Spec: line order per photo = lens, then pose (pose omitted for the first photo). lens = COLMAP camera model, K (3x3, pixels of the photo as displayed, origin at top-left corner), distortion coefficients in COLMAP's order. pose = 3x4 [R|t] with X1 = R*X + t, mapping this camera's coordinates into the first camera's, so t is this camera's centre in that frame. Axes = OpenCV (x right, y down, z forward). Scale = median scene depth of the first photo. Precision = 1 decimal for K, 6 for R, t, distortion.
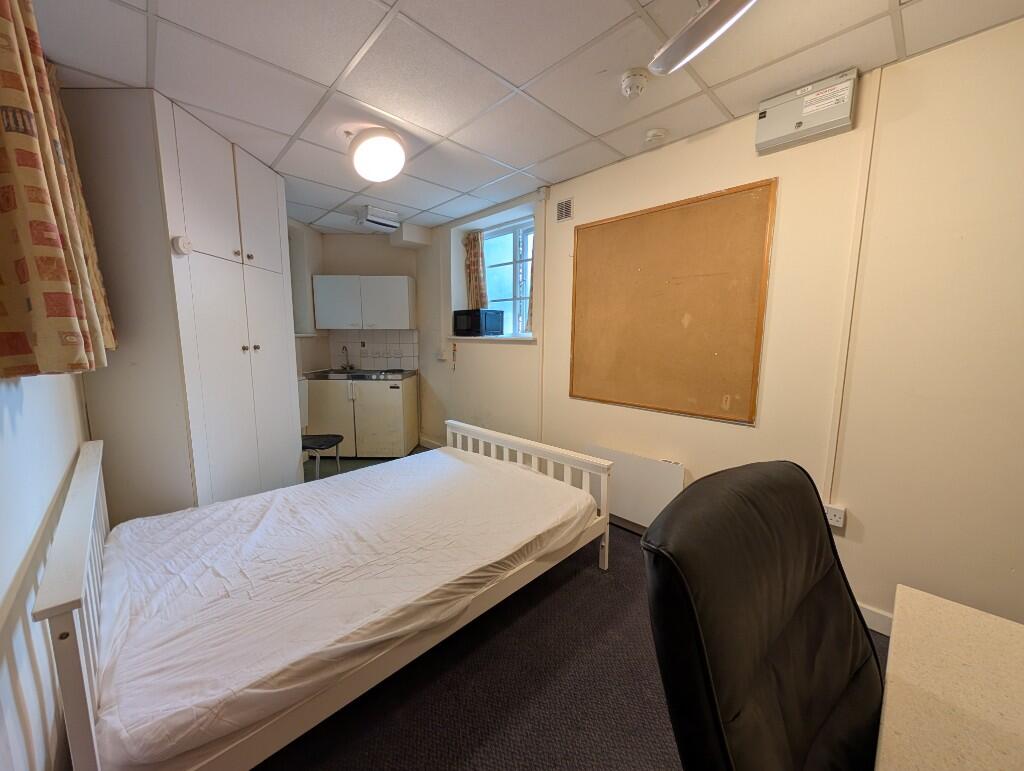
lens RADIAL K [[387.5, 0, 512.0], [0, 387.5, 385.5], [0, 0, 1]] dist [0.001989, 0.000159]
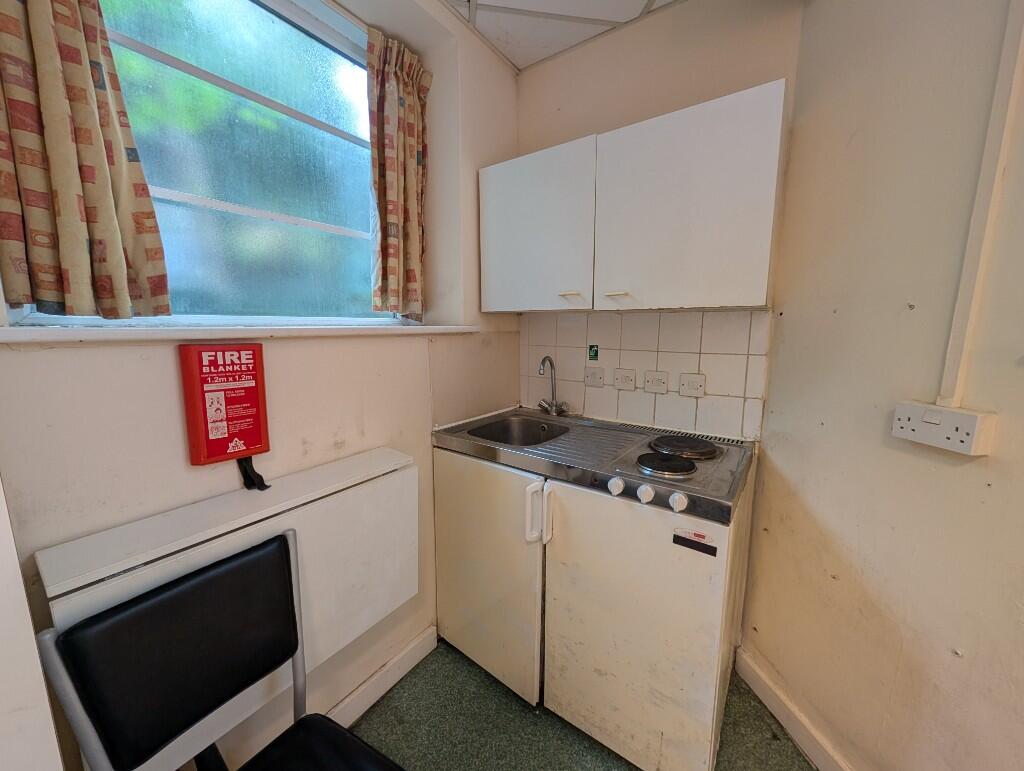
lens RADIAL K [[387.5, 0, 512.0], [0, 387.5, 385.5], [0, 0, 1]] dist [0.001989, 0.000159]
pose [[0.823246, 0.080145, -0.561999, -0.452925], [-0.068188, 0.996777, 0.042261, -0.162374], [0.563574, 0.003530, 0.826058, 1.239633]]
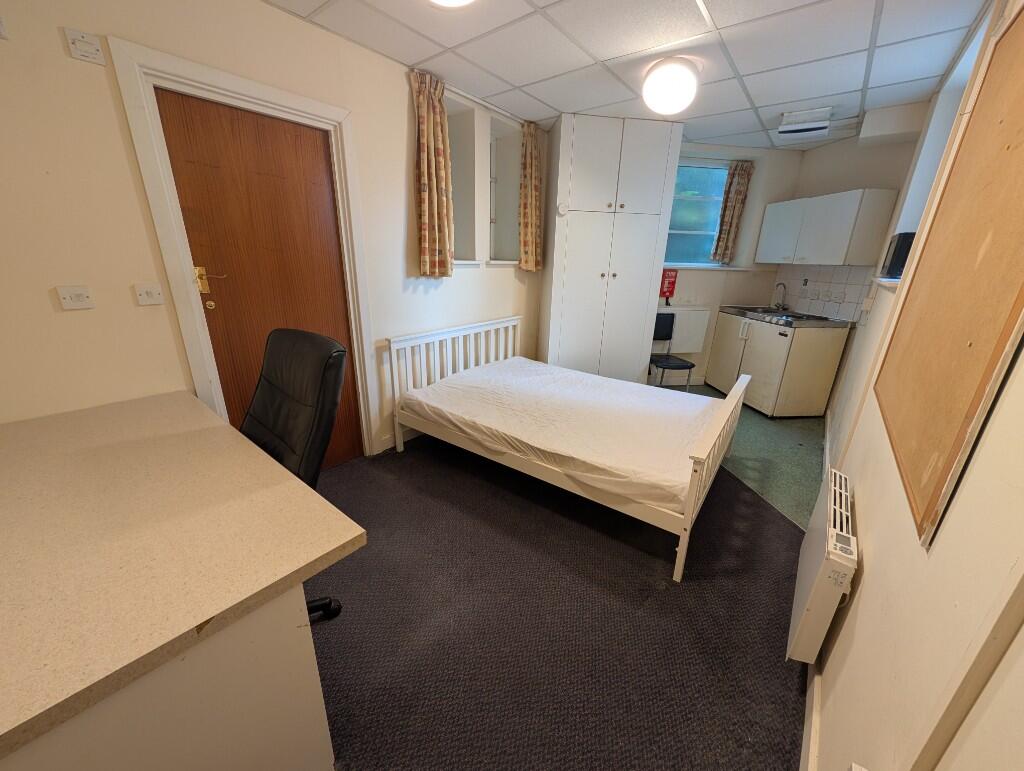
lens RADIAL K [[387.5, 0, 512.0], [0, 387.5, 385.5], [0, 0, 1]] dist [0.001989, 0.000159]
pose [[0.138457, 0.308655, -0.941043, 0.763245], [-0.154602, 0.945282, 0.287298, -0.071126], [0.978227, 0.105709, 0.178600, 0.462473]]
